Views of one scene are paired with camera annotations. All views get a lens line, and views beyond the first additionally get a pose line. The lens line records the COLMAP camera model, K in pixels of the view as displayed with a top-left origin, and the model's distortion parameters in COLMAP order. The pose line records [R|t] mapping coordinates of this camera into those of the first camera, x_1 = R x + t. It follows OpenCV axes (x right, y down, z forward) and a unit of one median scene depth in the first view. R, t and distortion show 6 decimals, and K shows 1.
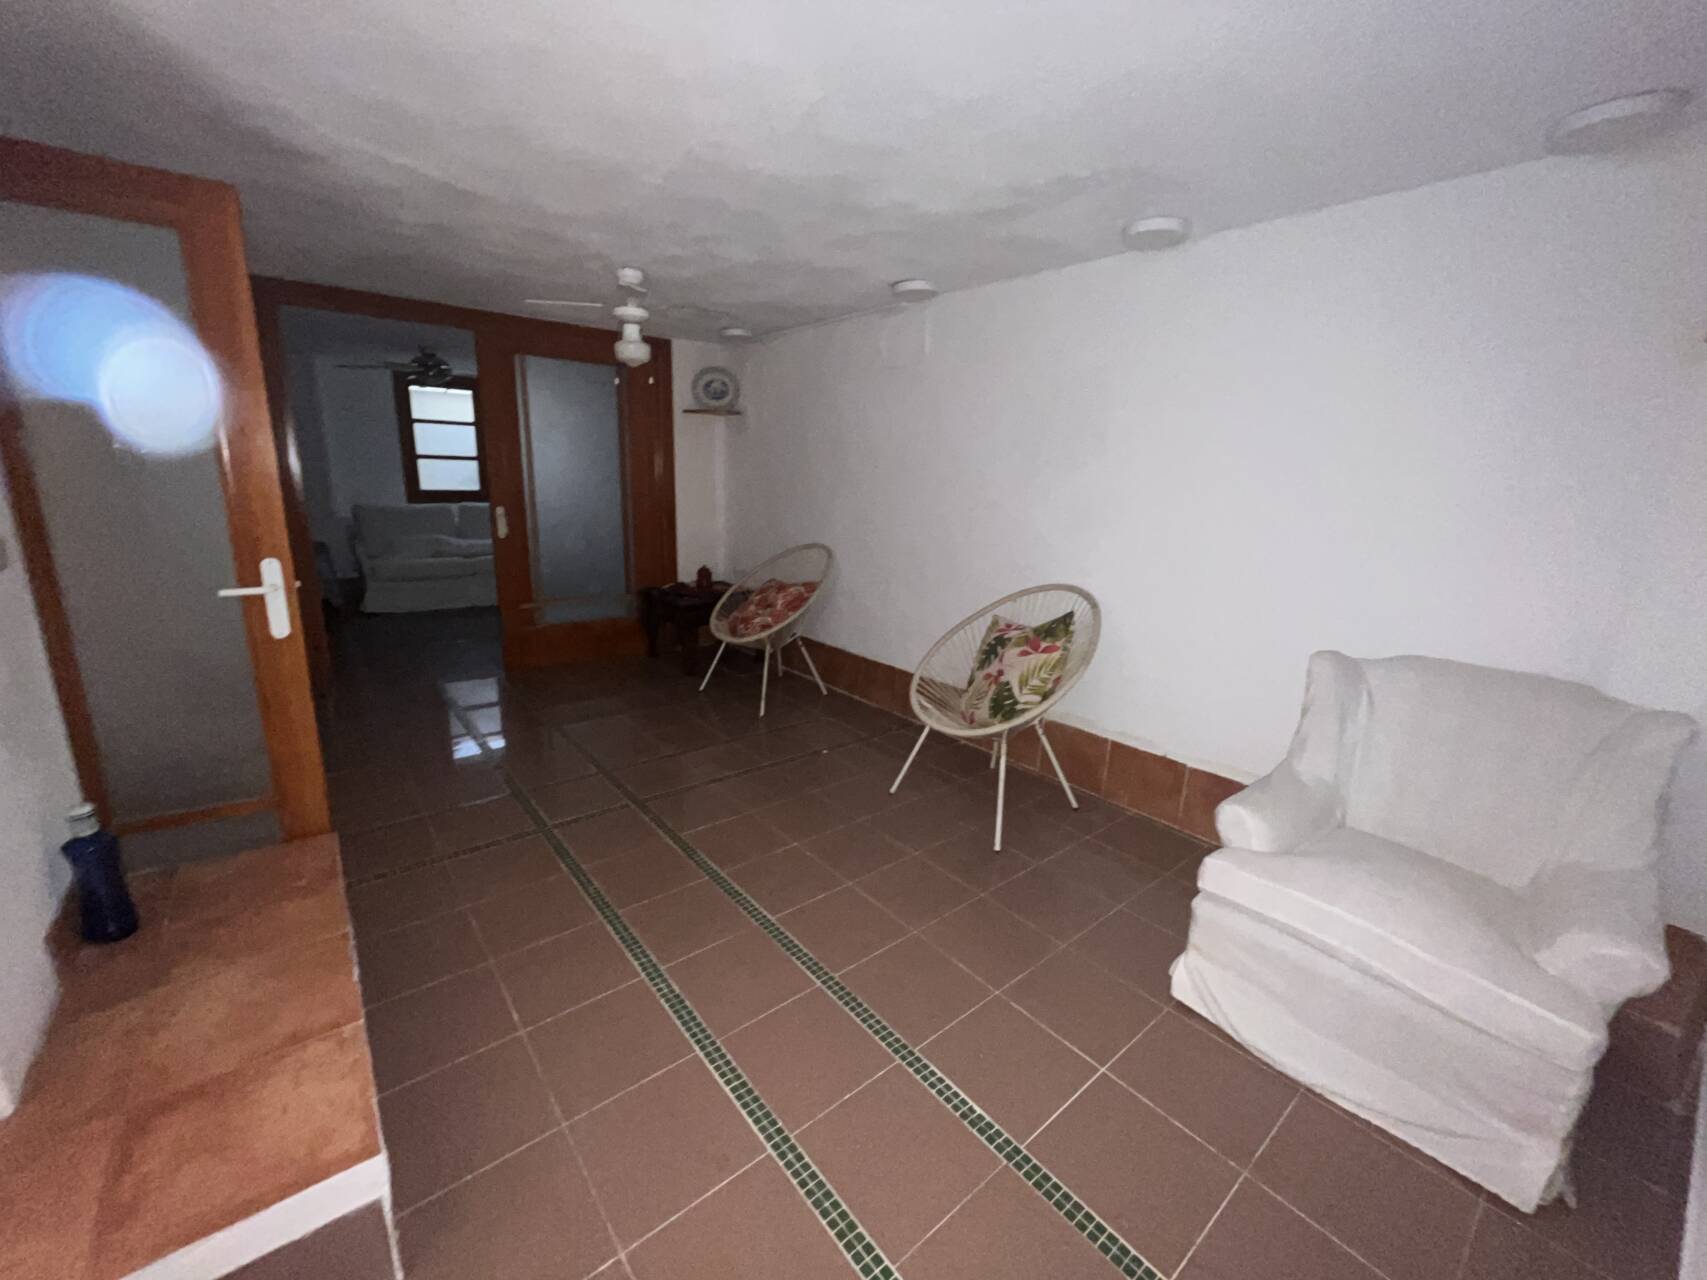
lens RADIAL K [[685.8, 0, 854.2], [0, 685.8, 640.2], [0, 0, 1]] dist [-0.003356, 0.000590]
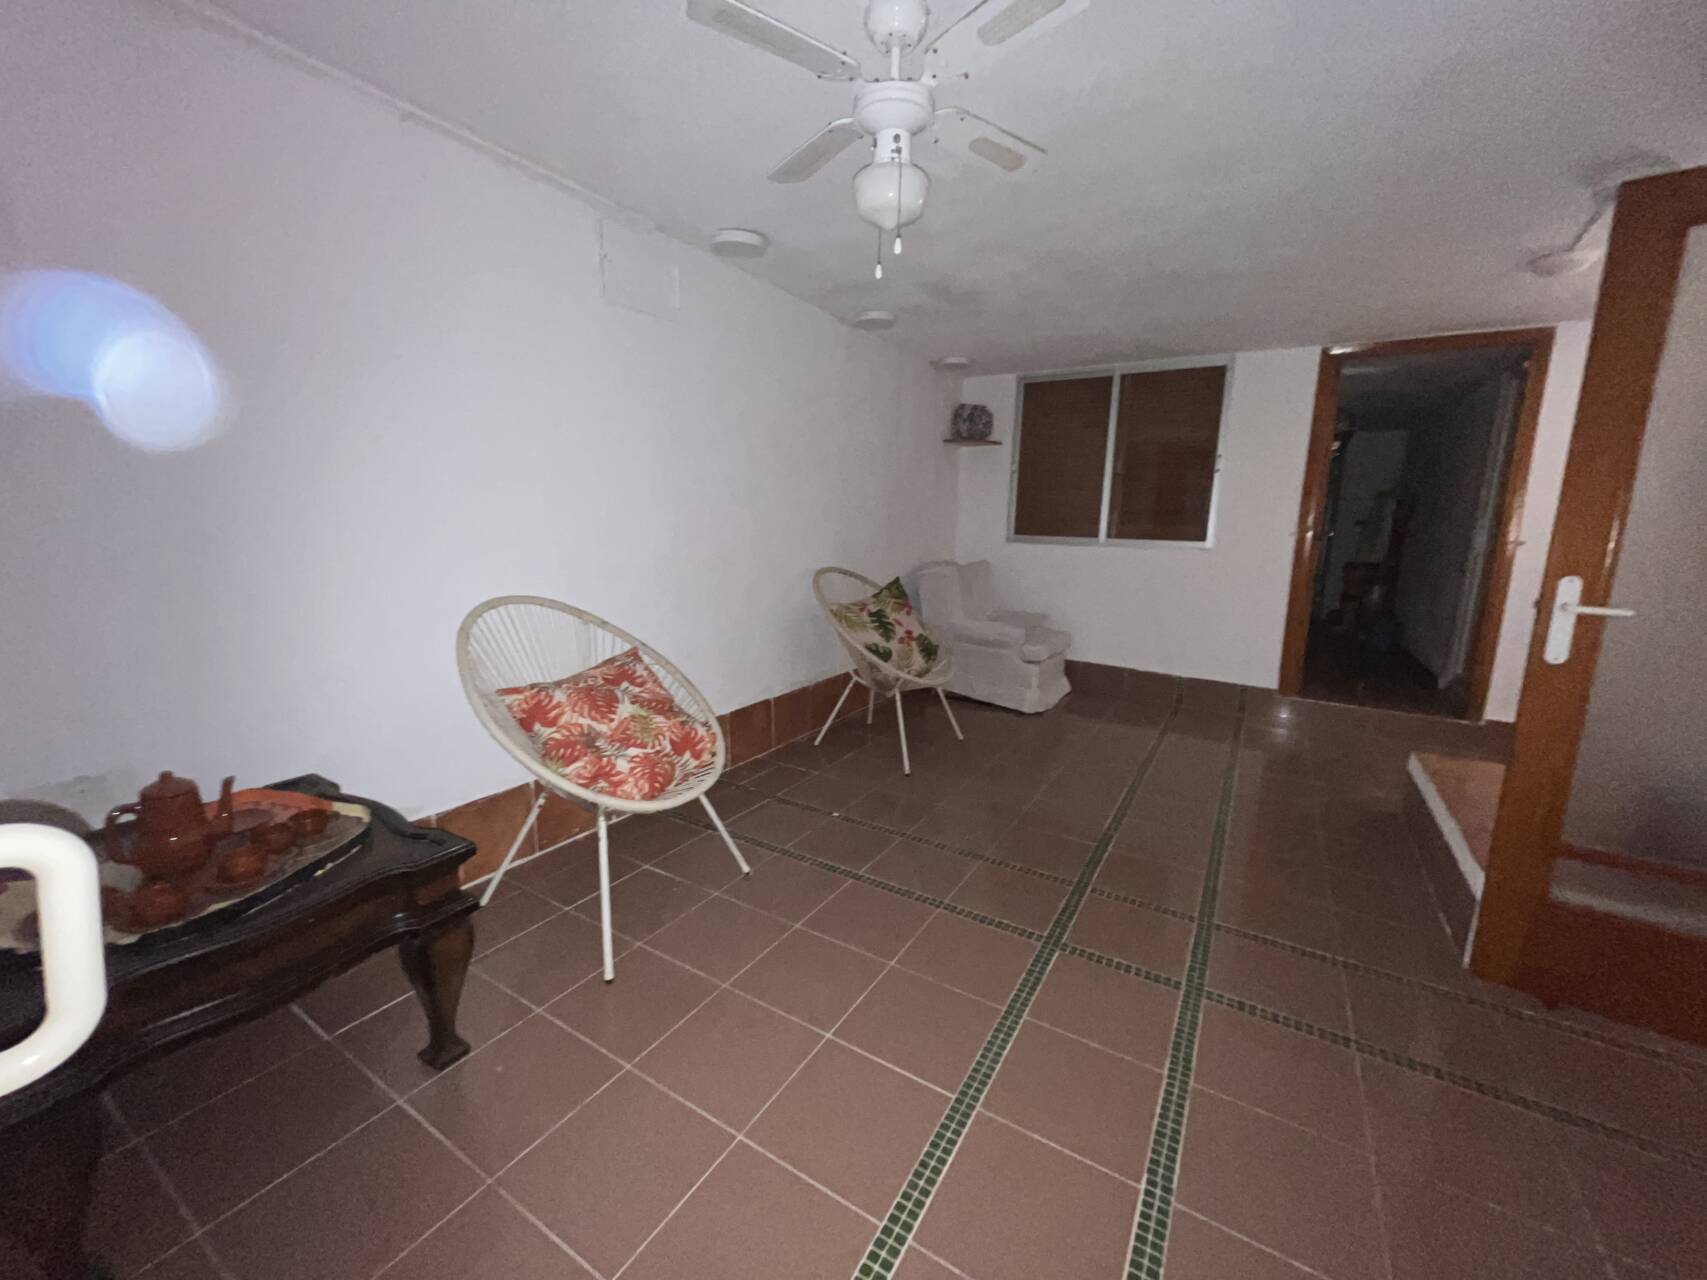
lens RADIAL K [[685.8, 0, 841.6], [0, 685.8, 642.5], [0, 0, 1]] dist [-0.003356, 0.000590]
pose [[-0.312514, -0.216408, 0.924934, -0.530308], [0.186680, 0.940724, 0.283178, -0.181388], [-0.931389, 0.261164, -0.253590, 0.805689]]
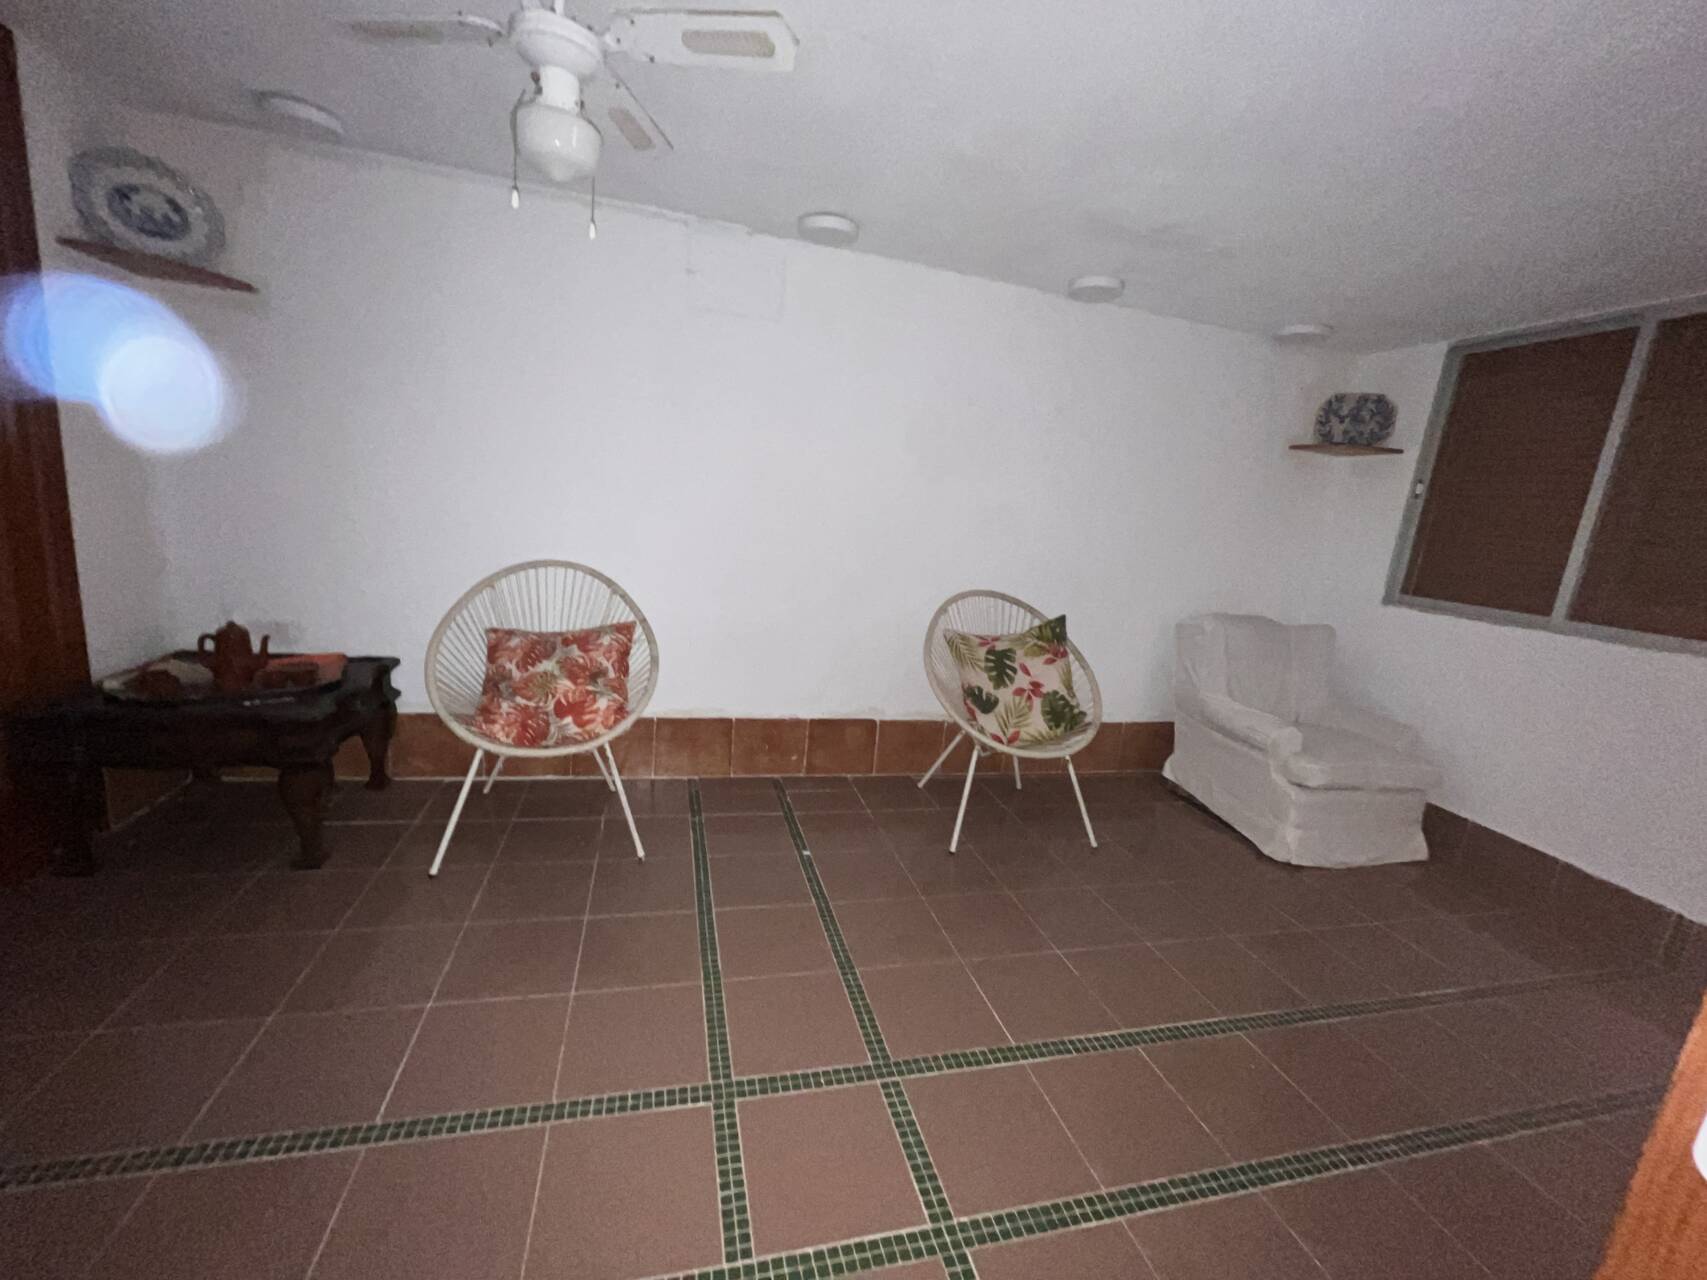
lens RADIAL K [[685.8, 0, 845.9], [0, 685.8, 642.7], [0, 0, 1]] dist [-0.003356, 0.000590]
pose [[0.432361, -0.176713, 0.884215, -0.440172], [0.129333, 0.982623, 0.133139, -0.102556], [-0.892377, 0.056794, 0.447702, 0.439336]]
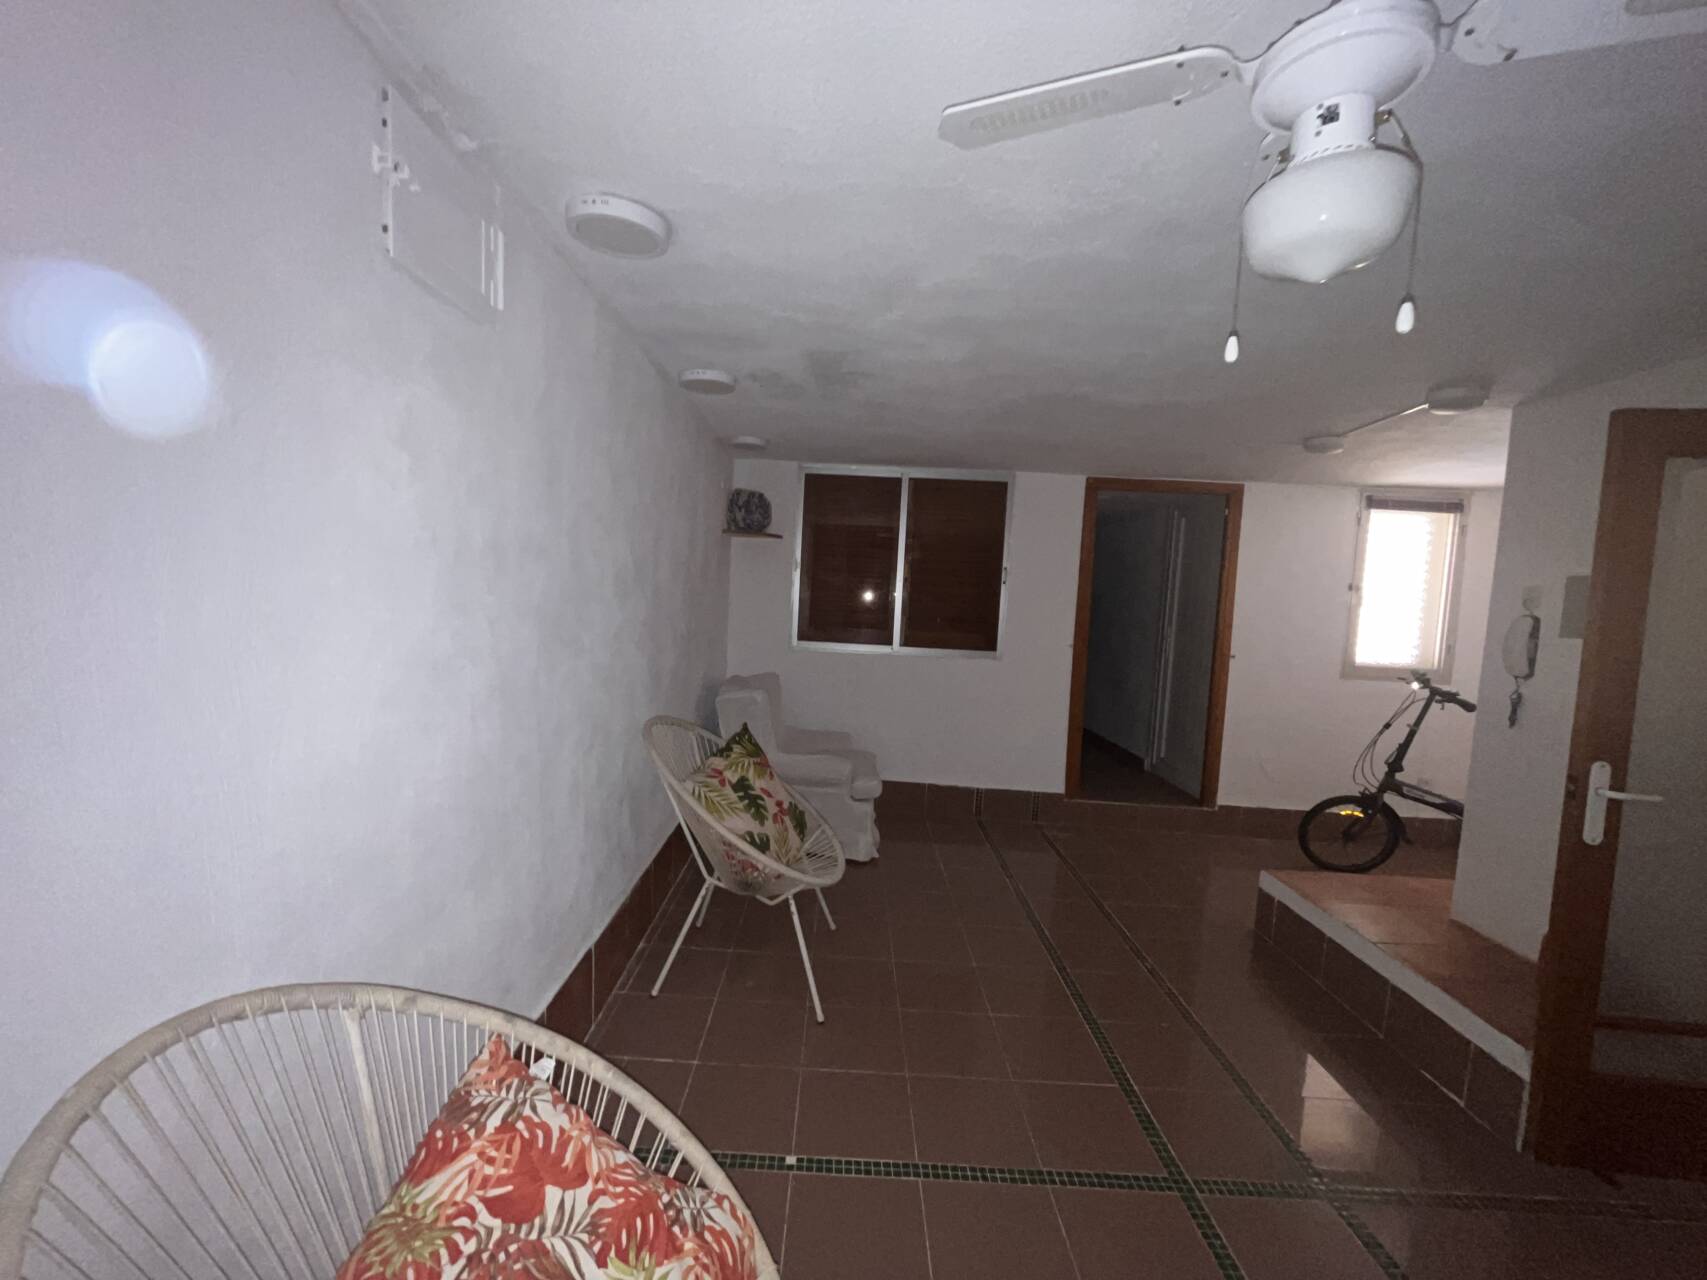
lens RADIAL K [[685.8, 0, 837.7], [0, 685.8, 643.2], [0, 0, 1]] dist [-0.003356, 0.000590]
pose [[-0.755186, -0.127979, 0.642896, -0.240704], [0.073092, 0.958200, 0.276604, -0.235868], [-0.651423, 0.255878, -0.714265, 0.871024]]
